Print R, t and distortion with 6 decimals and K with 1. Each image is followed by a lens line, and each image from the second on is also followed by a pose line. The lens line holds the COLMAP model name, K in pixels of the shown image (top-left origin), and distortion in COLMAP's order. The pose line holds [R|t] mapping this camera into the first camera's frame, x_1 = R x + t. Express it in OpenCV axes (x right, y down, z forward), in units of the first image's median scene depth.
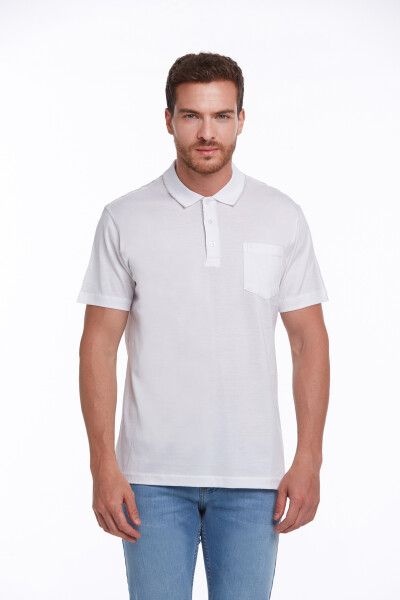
lens RADIAL K [[2128.7, 0, 200.0], [0, 2128.7, 300.0], [0, 0, 1]] dist [0.239468, 1.042884]
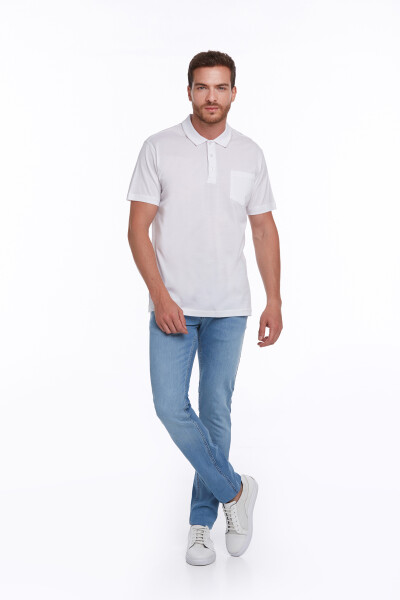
lens RADIAL K [[953.2, 0, 200.0], [0, 953.2, 300.0], [0, 0, 1]] dist [-0.014966, -0.040045]
pose [[0.999766, 0.018921, -0.010466, 0.004613], [-0.017894, 0.995706, 0.090826, 0.008909], [0.012139, -0.090617, 0.995812, 0.251450]]
